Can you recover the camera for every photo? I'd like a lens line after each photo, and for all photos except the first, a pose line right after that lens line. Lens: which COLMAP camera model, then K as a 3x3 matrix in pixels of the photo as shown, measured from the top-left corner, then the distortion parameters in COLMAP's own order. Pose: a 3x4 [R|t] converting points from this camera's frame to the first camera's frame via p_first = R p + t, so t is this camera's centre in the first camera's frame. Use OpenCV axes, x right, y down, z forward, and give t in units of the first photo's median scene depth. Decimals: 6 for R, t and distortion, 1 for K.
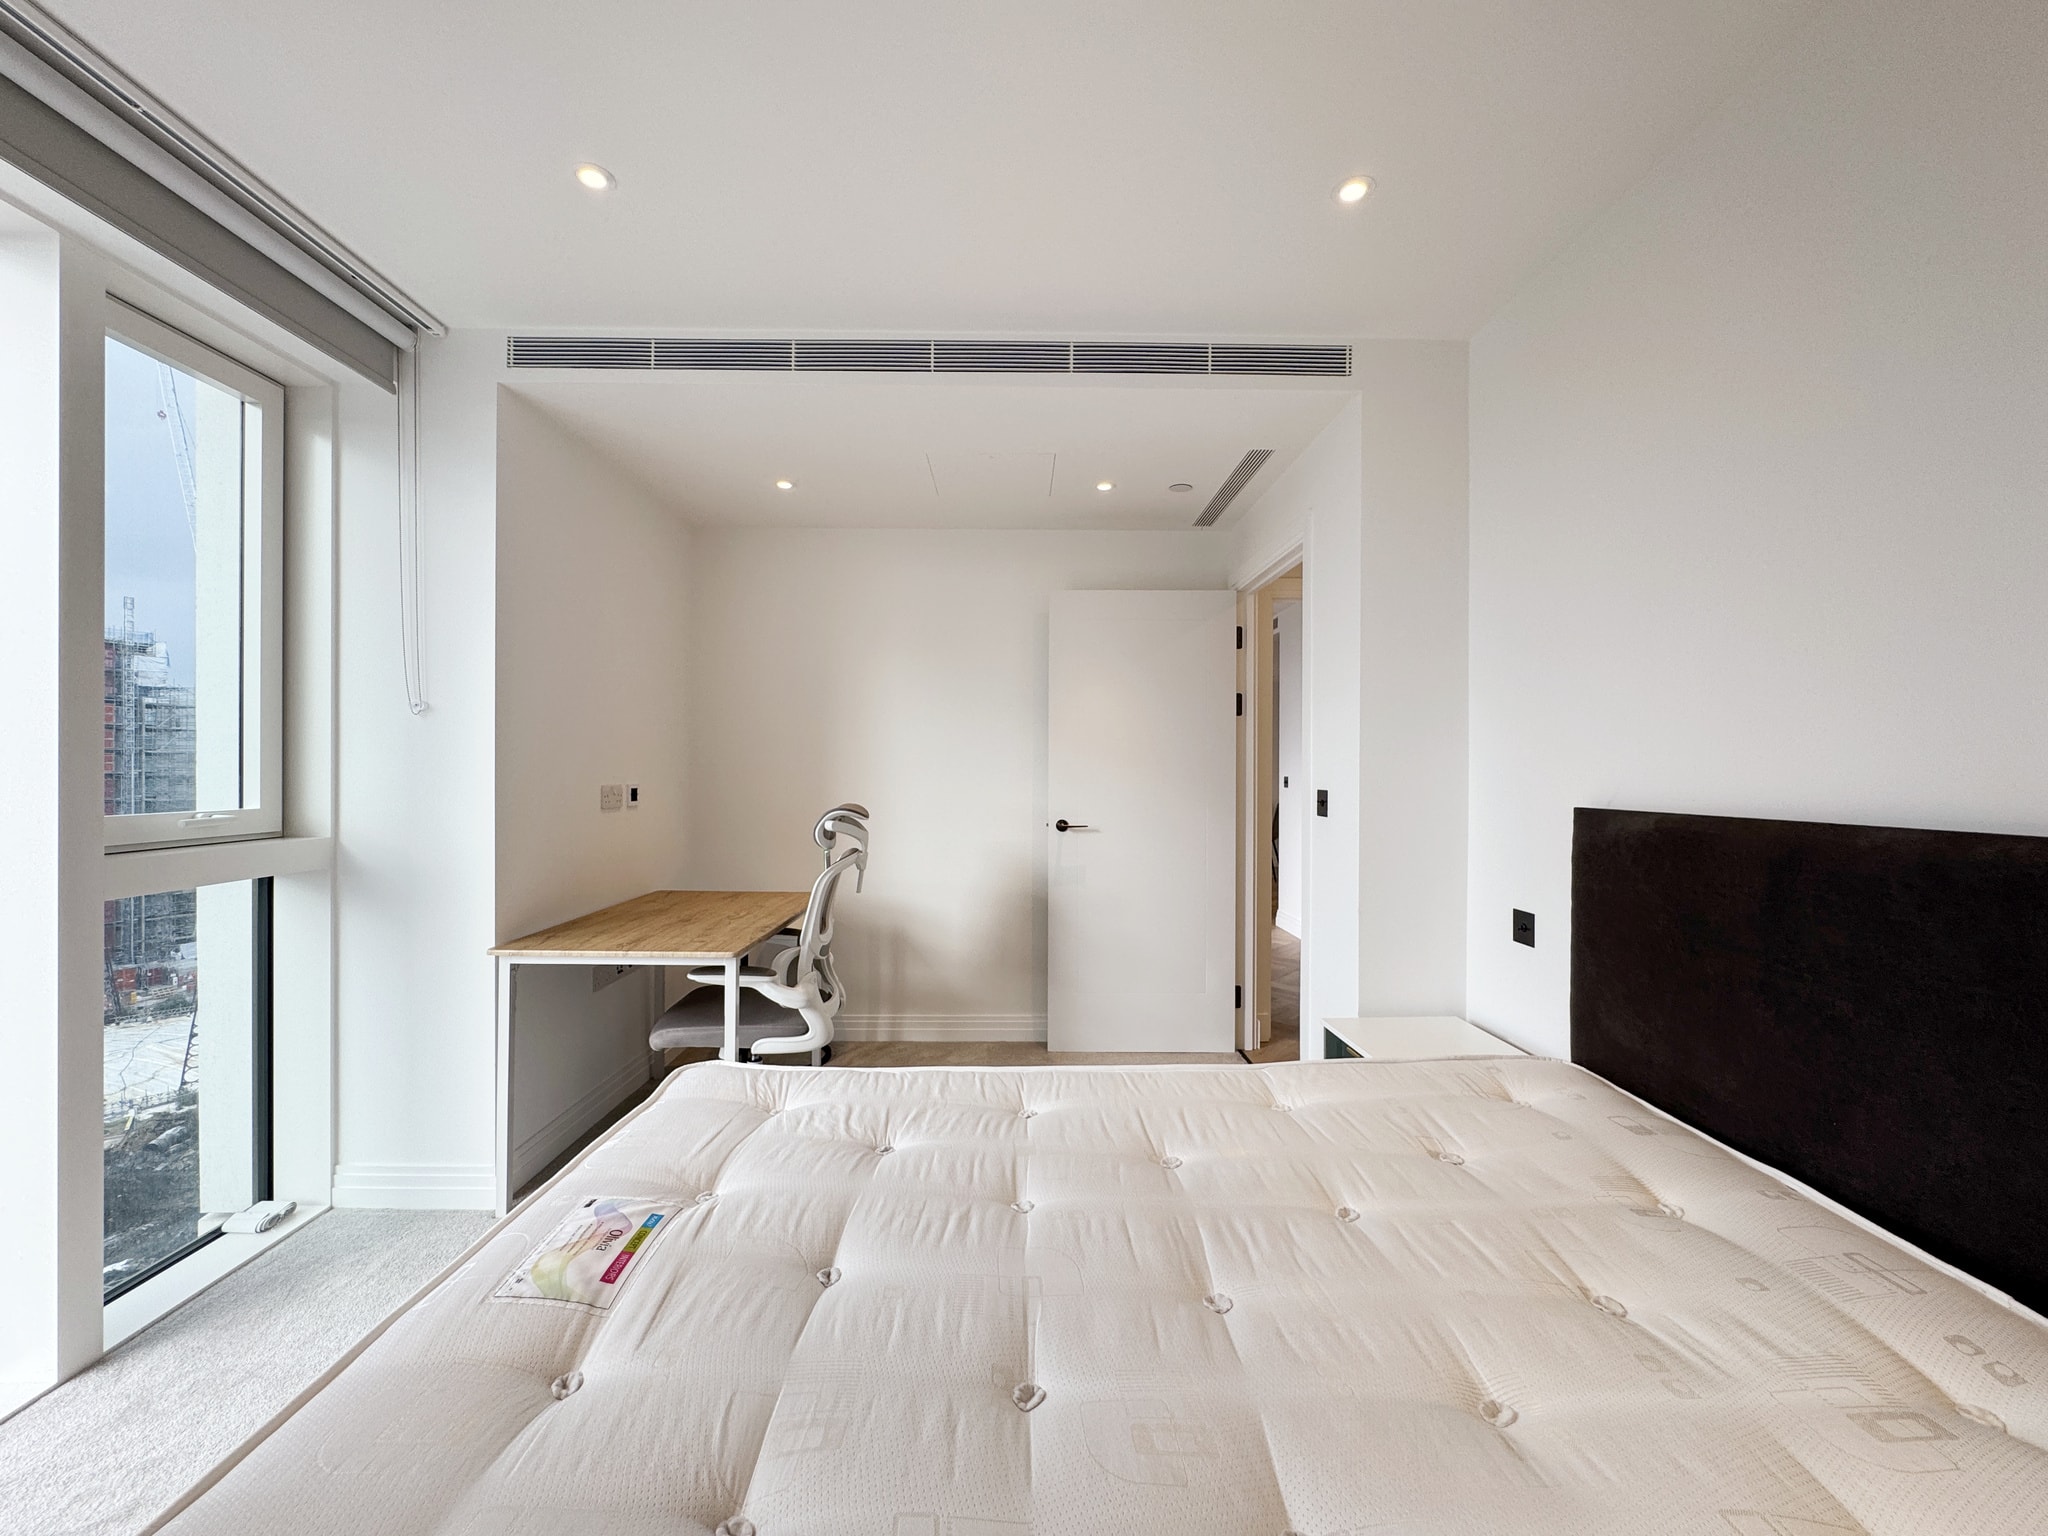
lens RADIAL K [[818.7, 0, 1010.5], [0, 818.7, 768.1], [0, 0, 1]] dist [-0.003857, 0.001060]
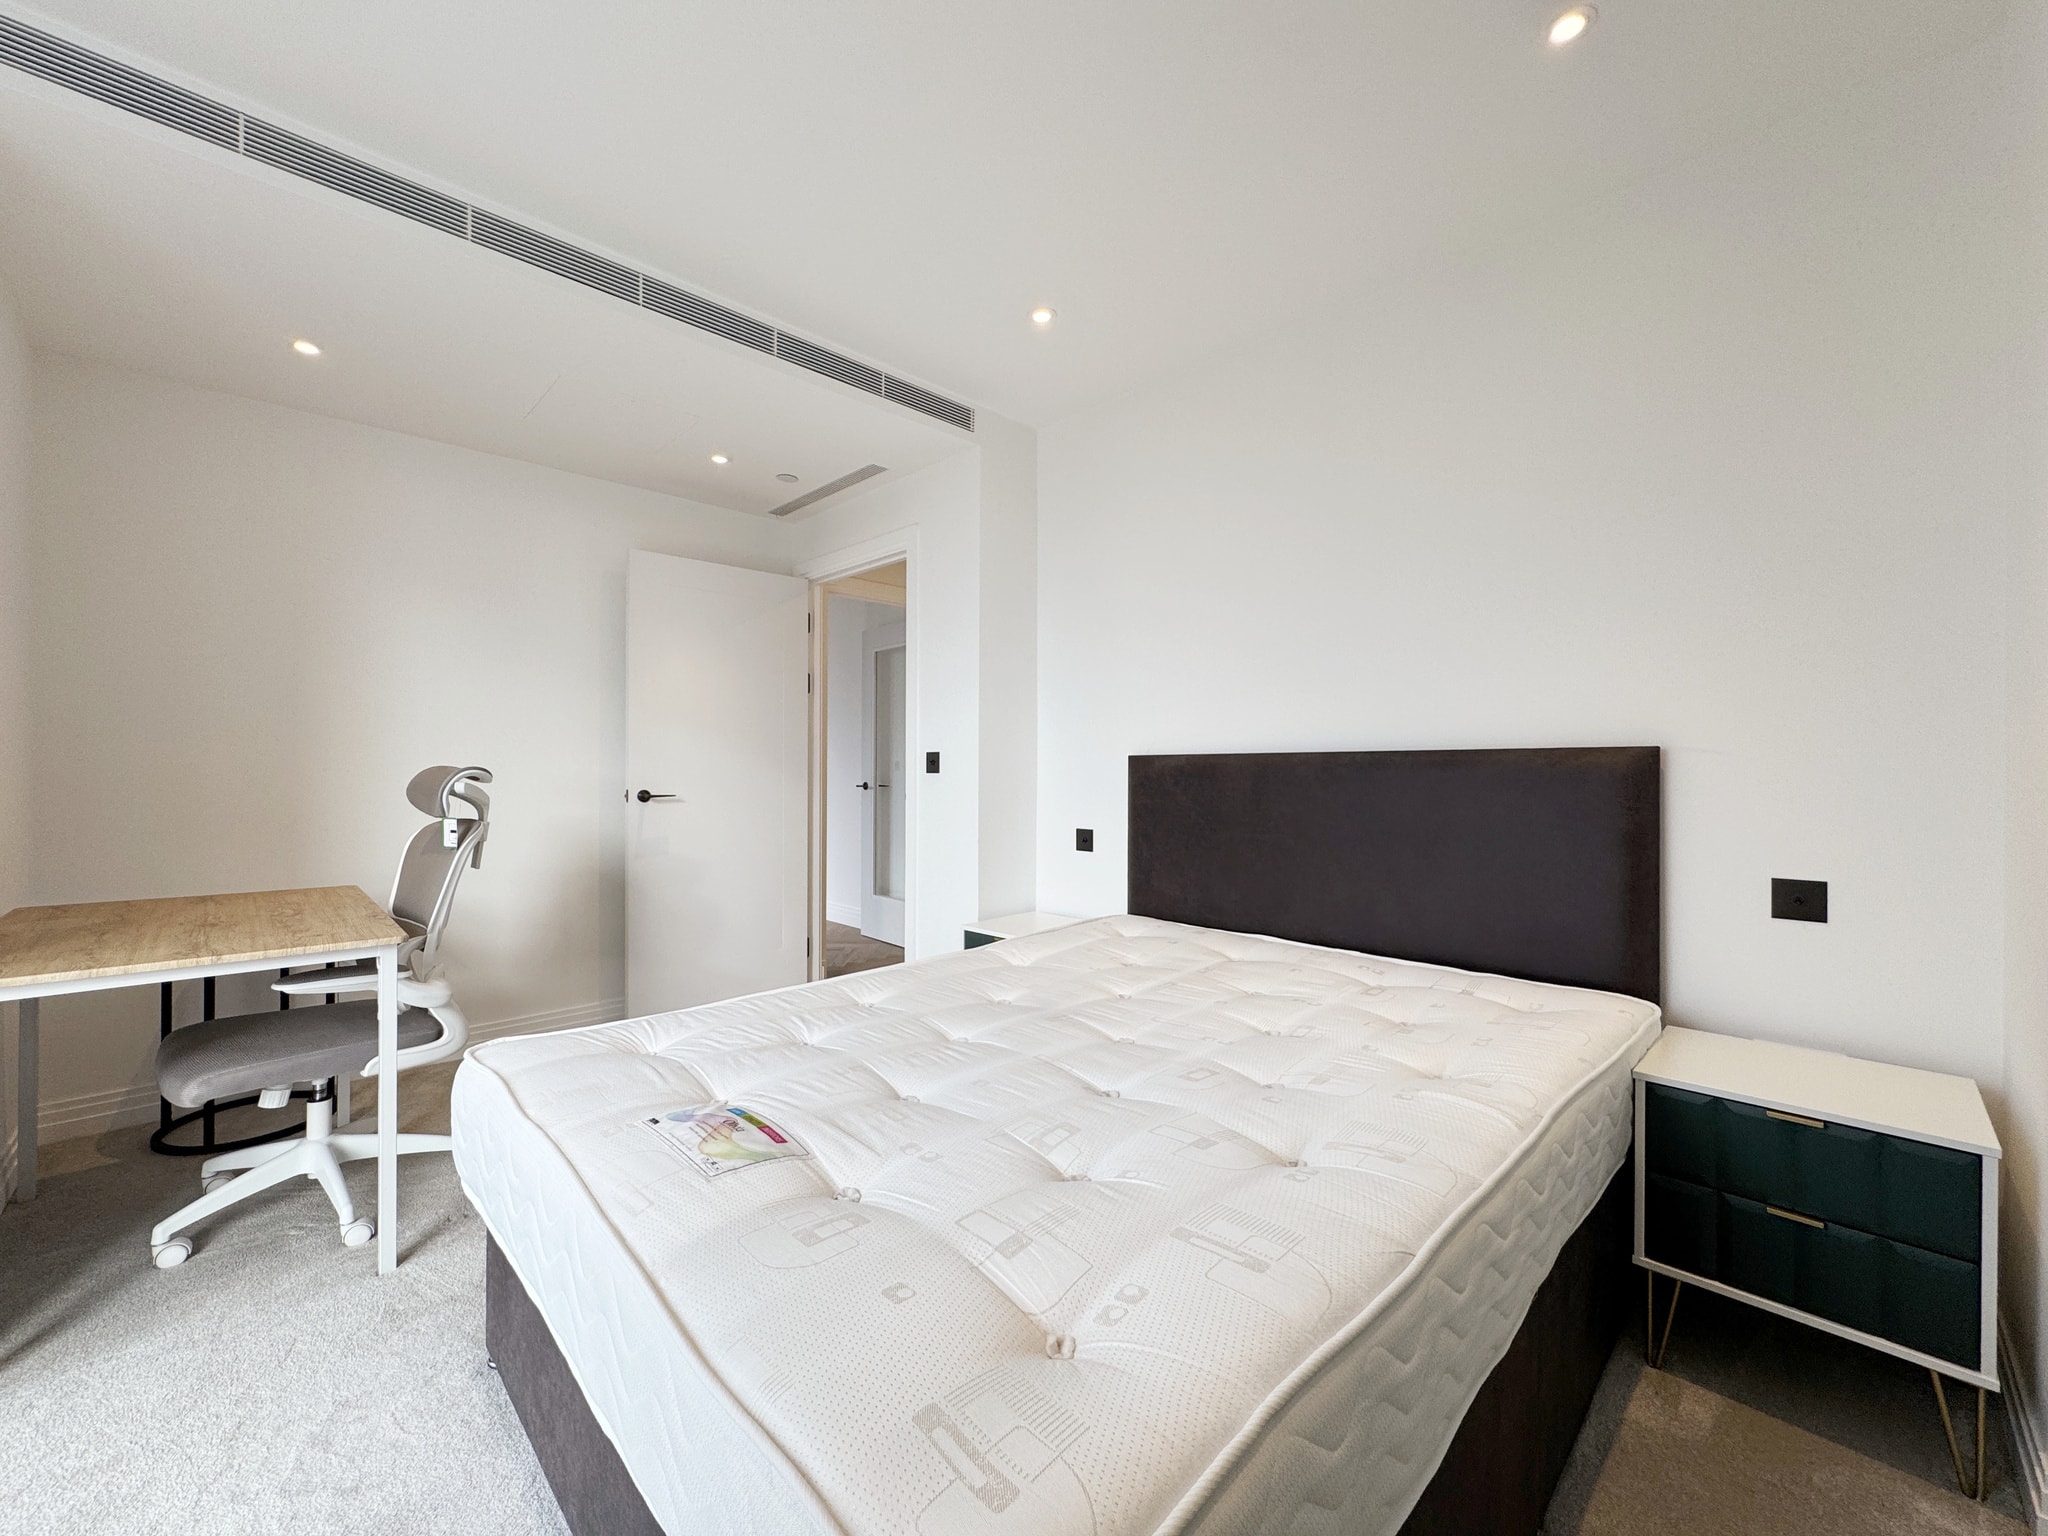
lens RADIAL K [[818.7, 0, 1023.2], [0, 818.7, 765.9], [0, 0, 1]] dist [-0.003857, 0.001060]
pose [[0.724645, 0.001274, 0.689122, -0.410452], [-0.001465, 0.999999, -0.000309, 0.051790], [-0.689121, -0.000786, 0.724646, -0.003377]]
